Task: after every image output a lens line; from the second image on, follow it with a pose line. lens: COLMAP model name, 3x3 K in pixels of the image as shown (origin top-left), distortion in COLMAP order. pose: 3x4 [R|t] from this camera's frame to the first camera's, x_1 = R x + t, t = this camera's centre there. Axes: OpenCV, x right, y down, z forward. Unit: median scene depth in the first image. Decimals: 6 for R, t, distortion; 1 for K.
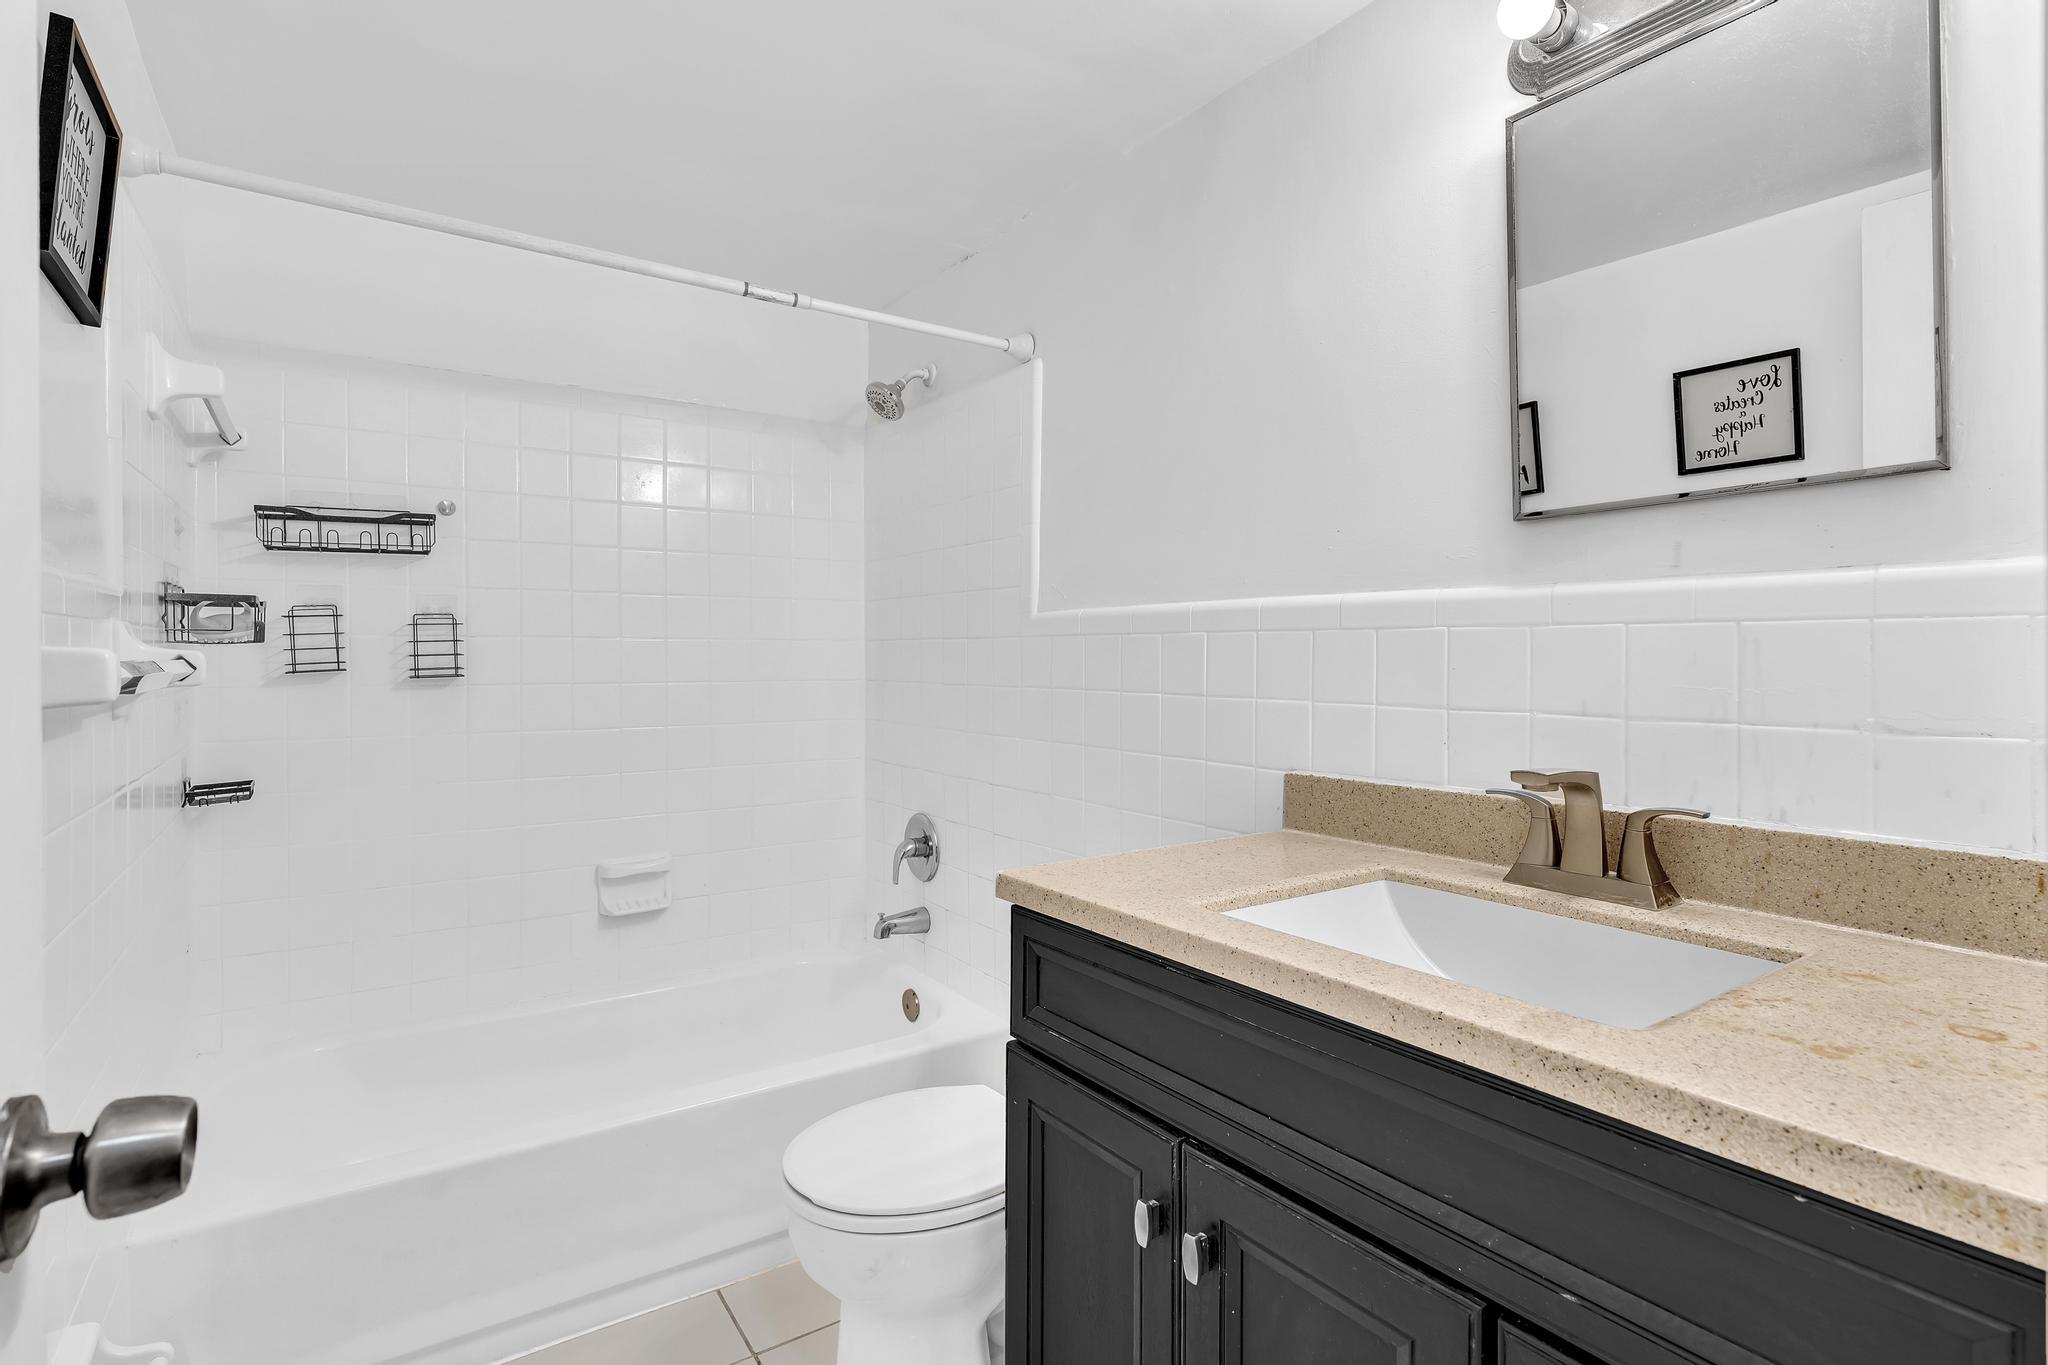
lens RADIAL K [[981.9, 0, 1044.4], [0, 981.9, 660.1], [0, 0, 1]] dist [-0.011510, -0.000180]
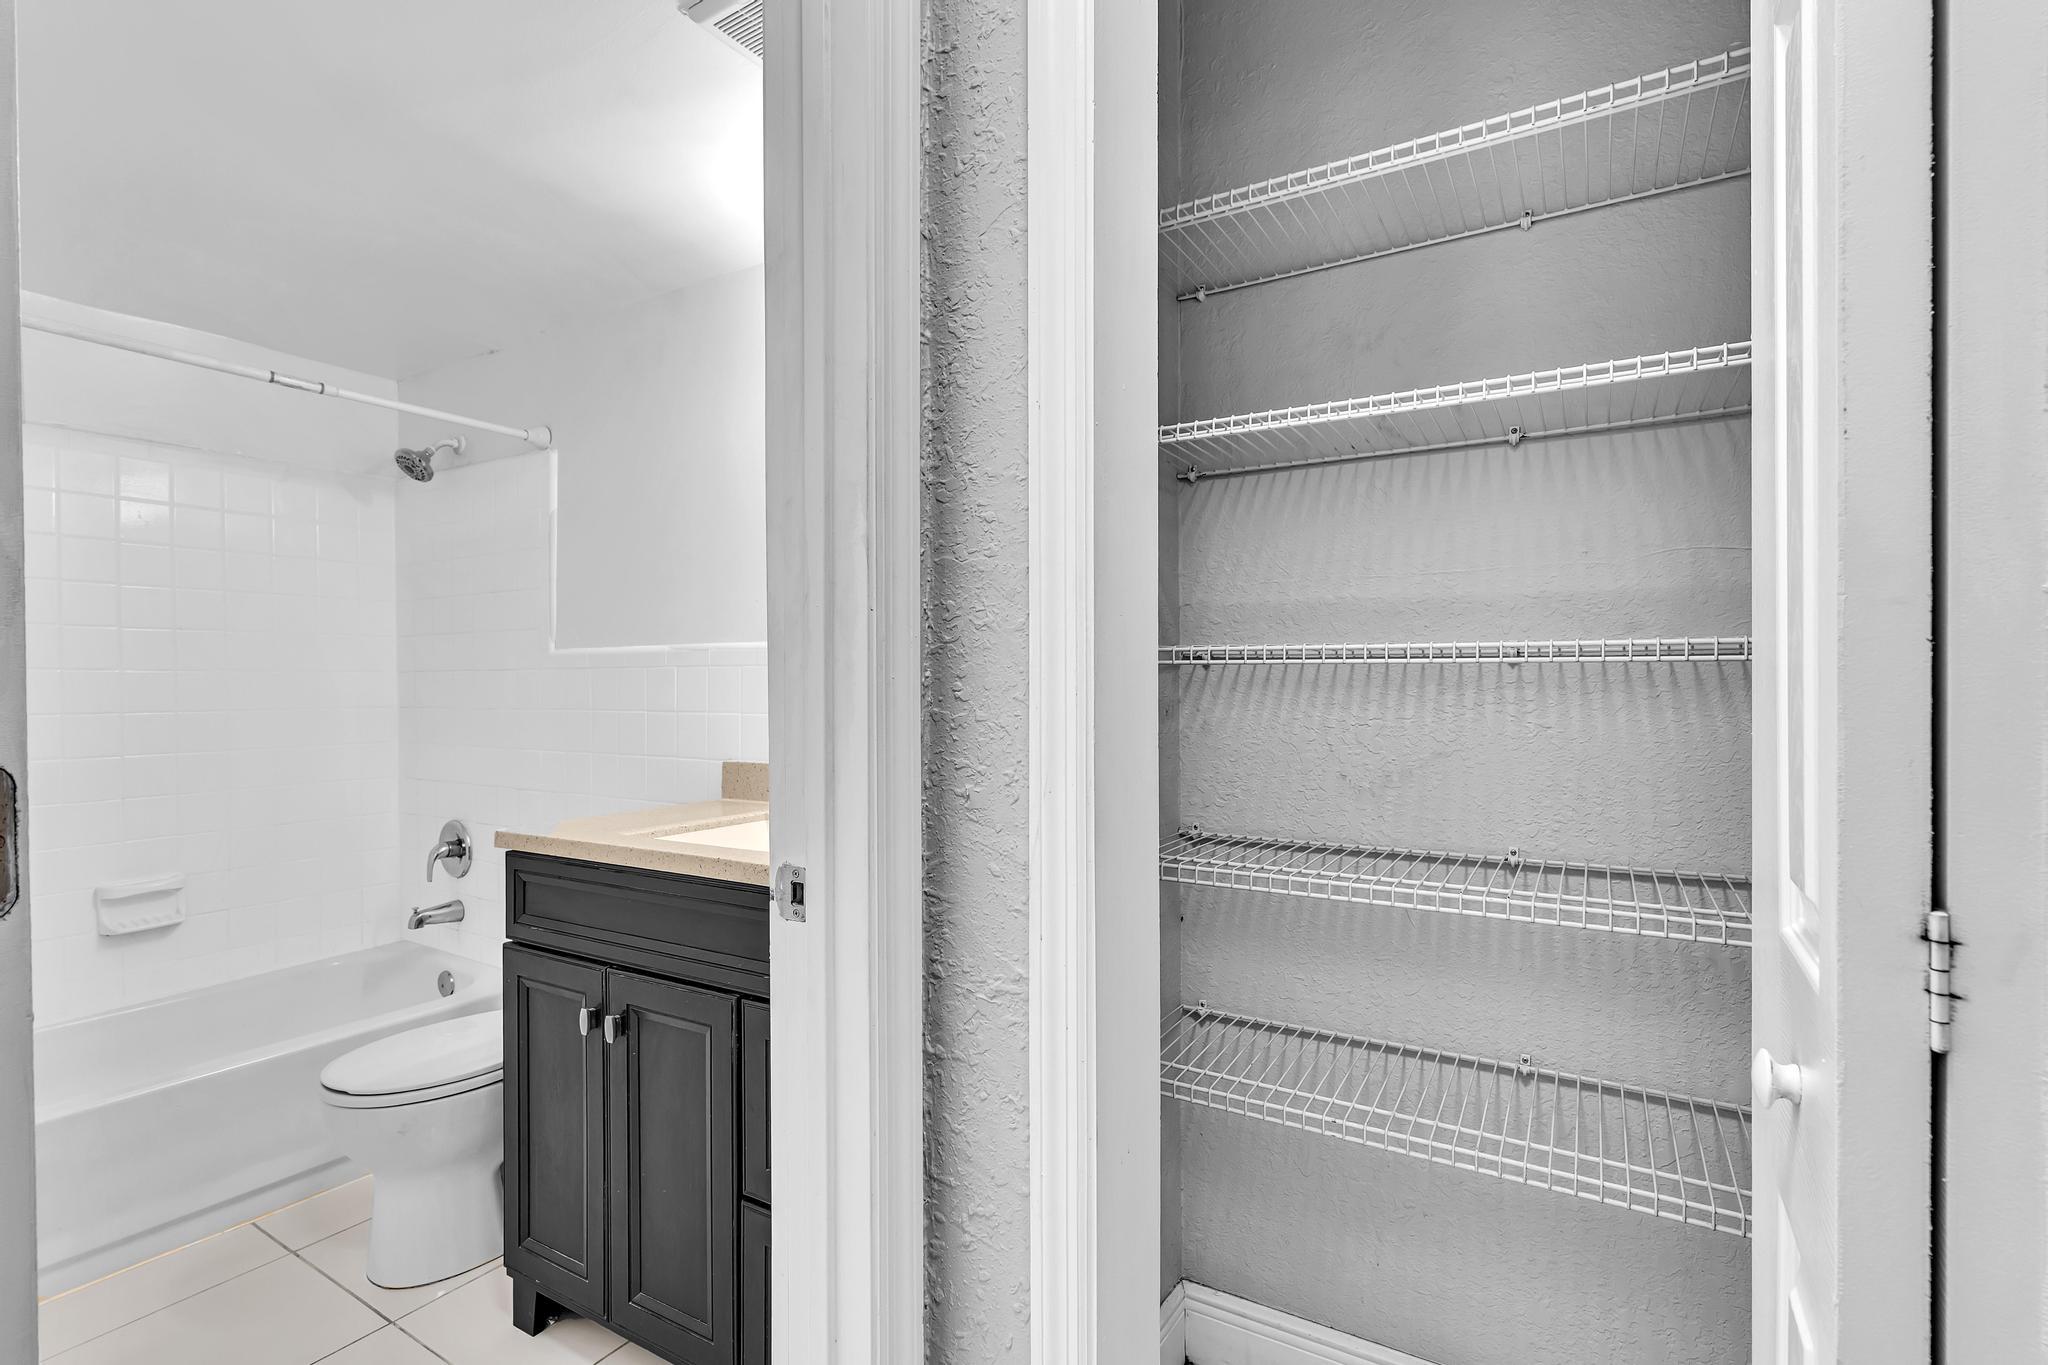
lens RADIAL K [[938.6, 0, 1019.4], [0, 938.6, 690.2], [0, 0, 1]] dist [-0.003677, -0.000795]
pose [[0.921900, -0.009029, 0.387323, 0.085916], [0.007784, 0.999958, 0.004783, 0.002426], [-0.387350, -0.001394, 0.921932, -0.388604]]
